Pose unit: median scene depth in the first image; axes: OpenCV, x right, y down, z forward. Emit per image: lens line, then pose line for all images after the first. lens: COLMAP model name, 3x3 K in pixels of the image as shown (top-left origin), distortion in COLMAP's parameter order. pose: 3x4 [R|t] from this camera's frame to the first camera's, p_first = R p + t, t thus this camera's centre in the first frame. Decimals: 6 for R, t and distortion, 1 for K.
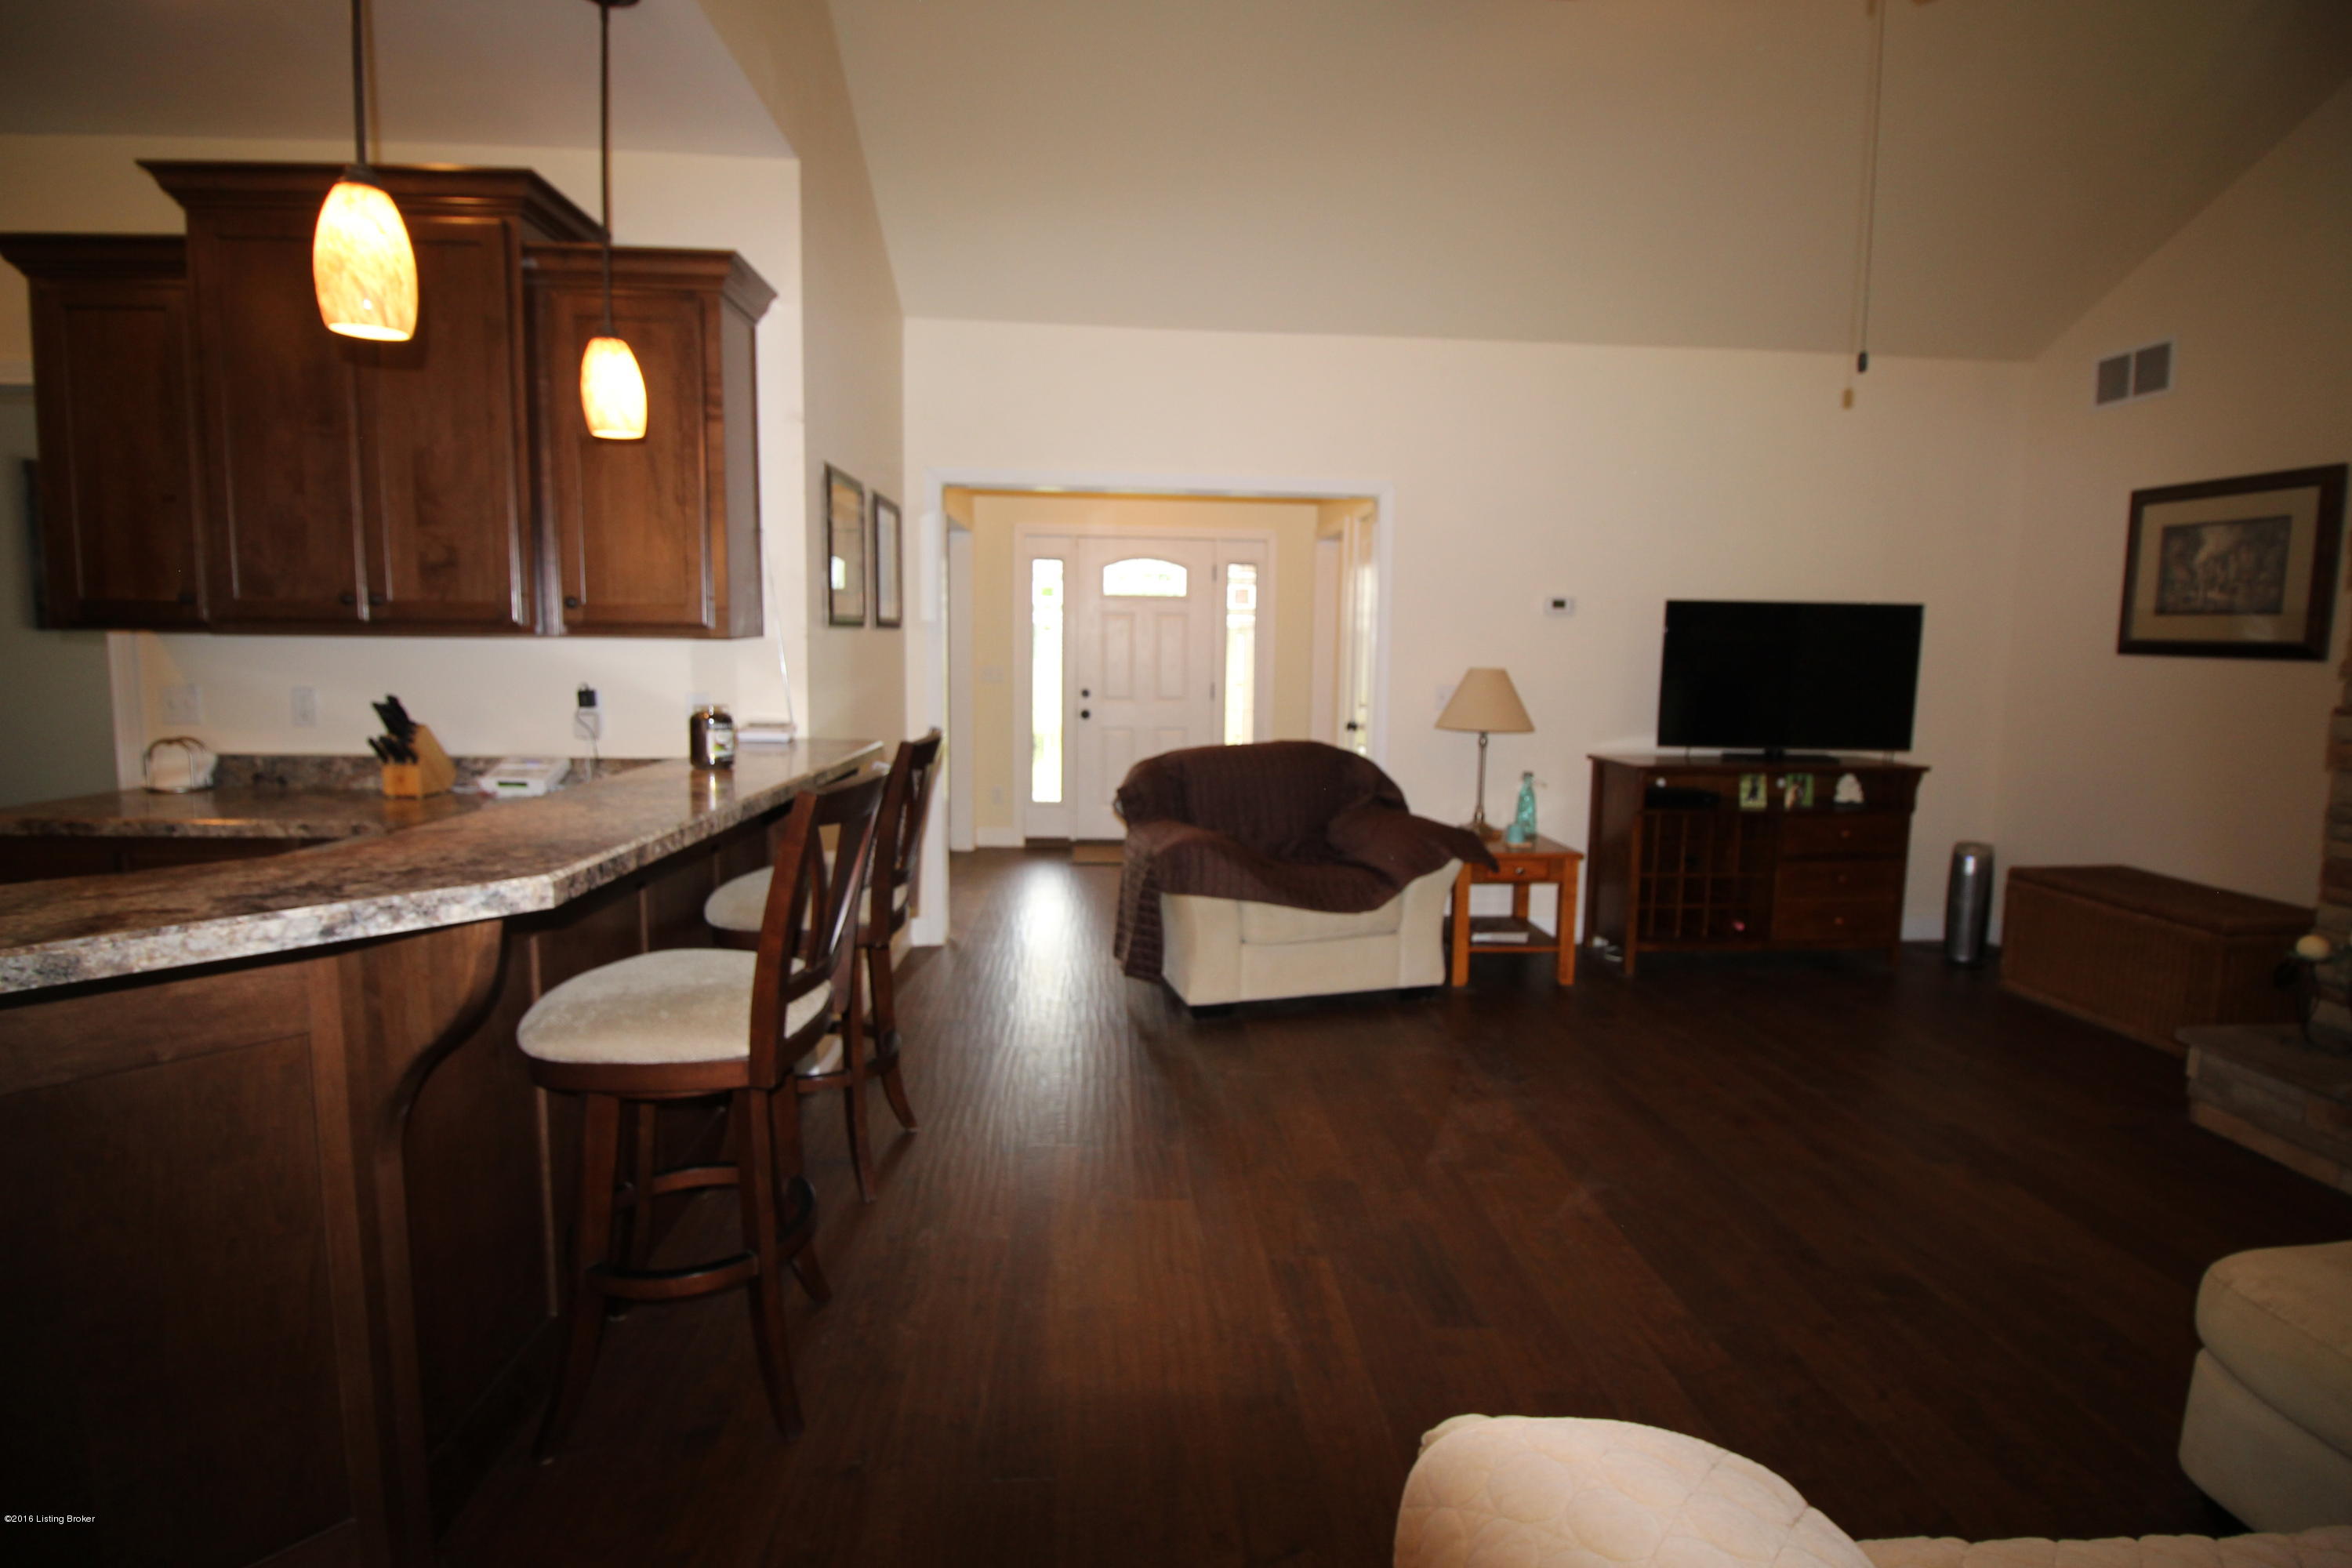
lens RADIAL K [[1085.1, 0, 1186.9], [0, 1085.1, 755.6], [0, 0, 1]] dist [0.003144, -0.014040]
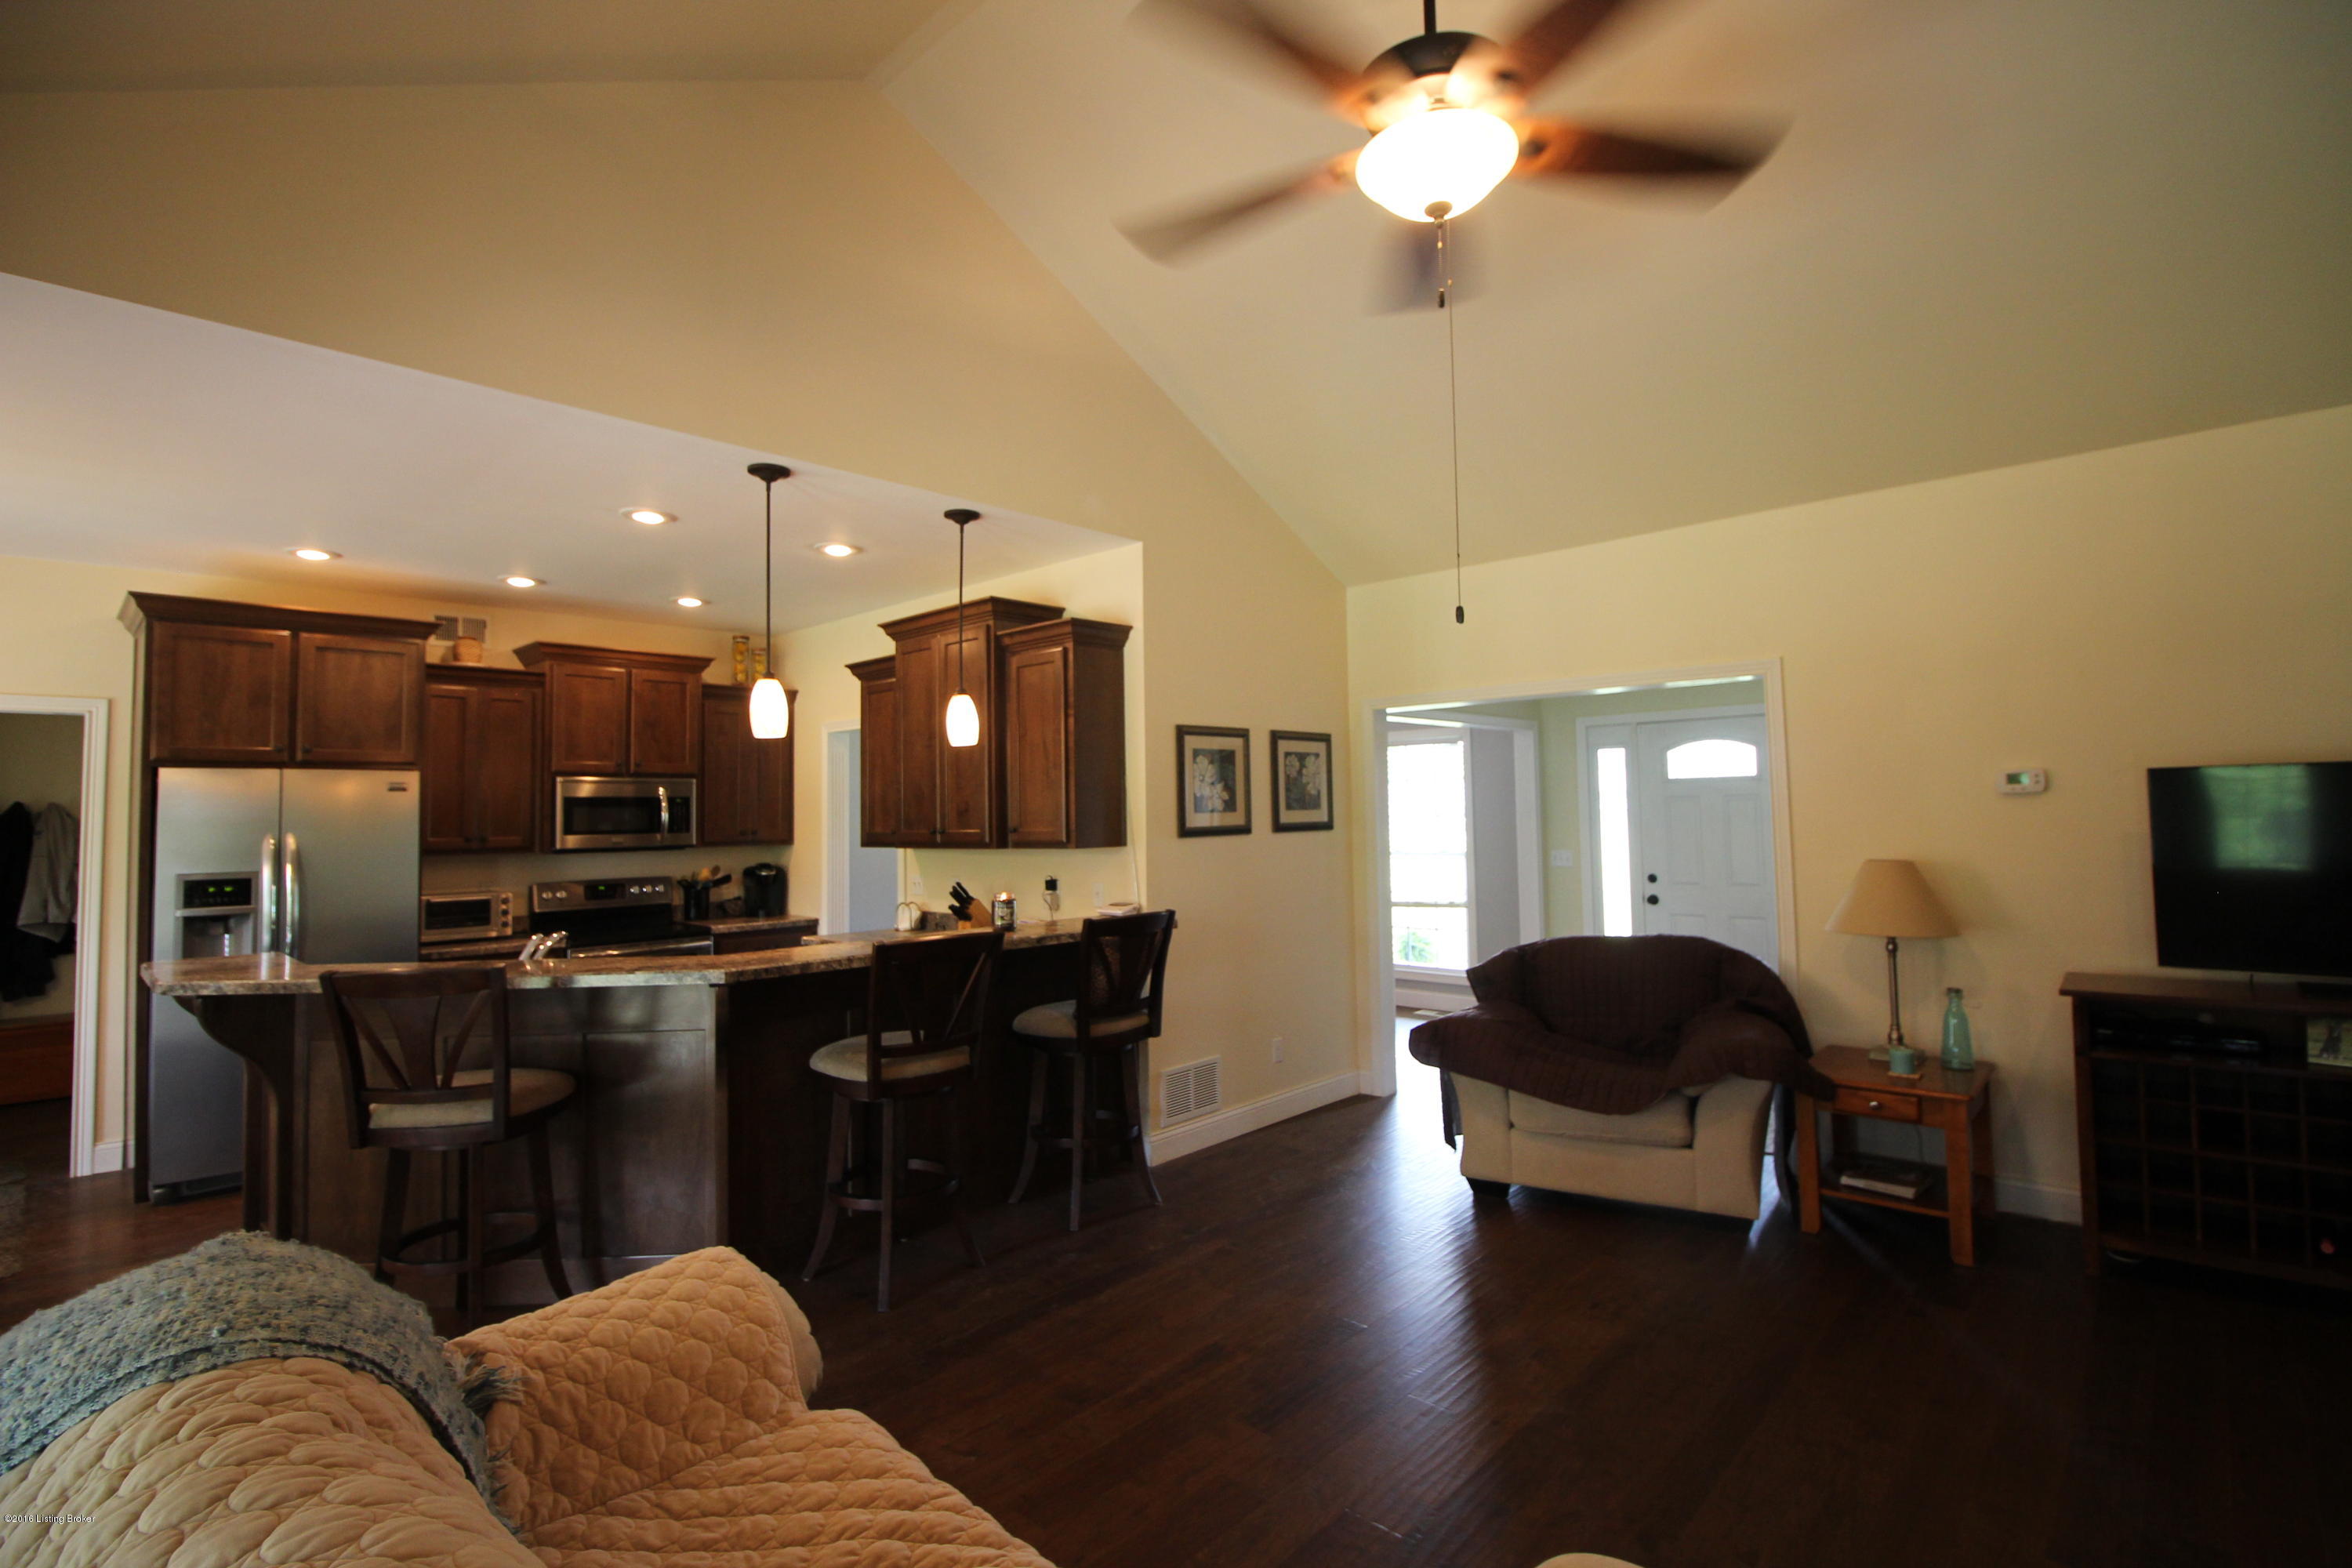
lens RADIAL K [[1085.1, 0, 1186.9], [0, 1085.1, 755.6], [0, 0, 1]] dist [0.003144, -0.014040]
pose [[0.688081, -0.070355, -0.722215, 0.763201], [-0.044510, 0.989322, -0.138782, -0.027468], [0.724268, 0.127639, 0.677602, 0.021756]]
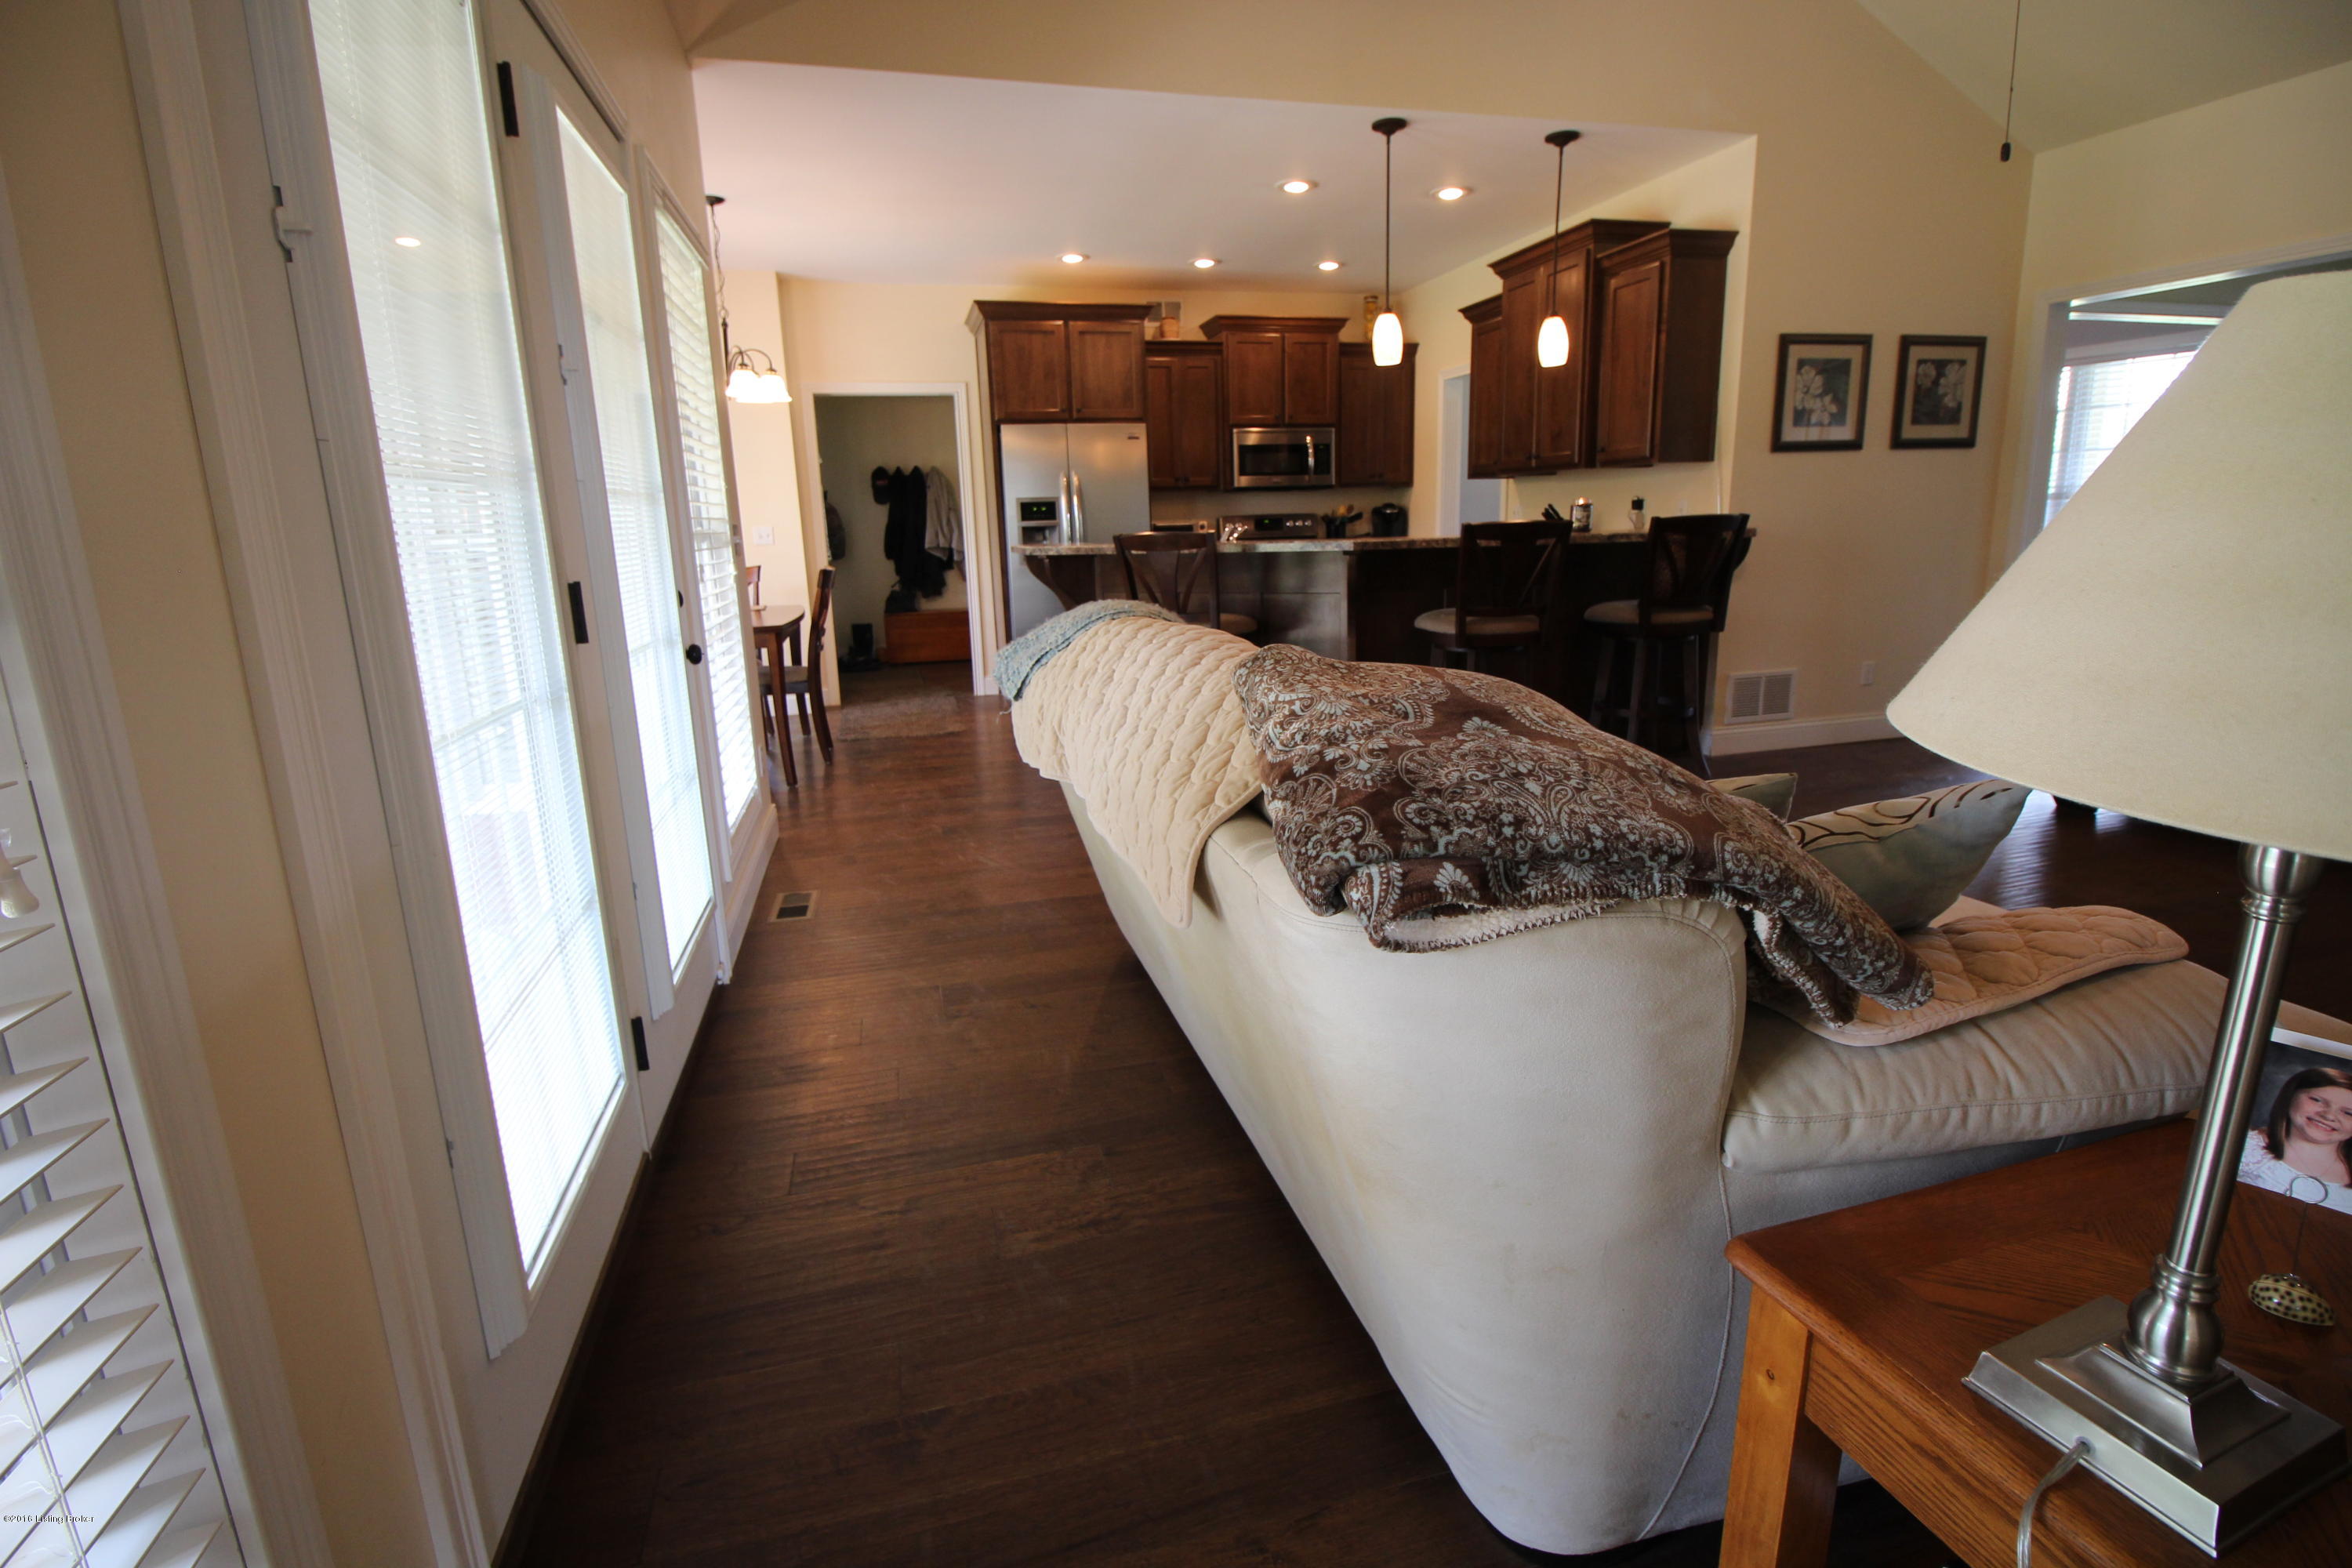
lens RADIAL K [[1085.1, 0, 1186.9], [0, 1085.1, 755.6], [0, 0, 1]] dist [0.003144, -0.014040]
pose [[0.199414, 0.185980, -0.962105, 1.047428], [-0.069926, 0.982022, 0.175336, 0.087845], [0.977417, 0.032312, 0.208834, -0.062039]]
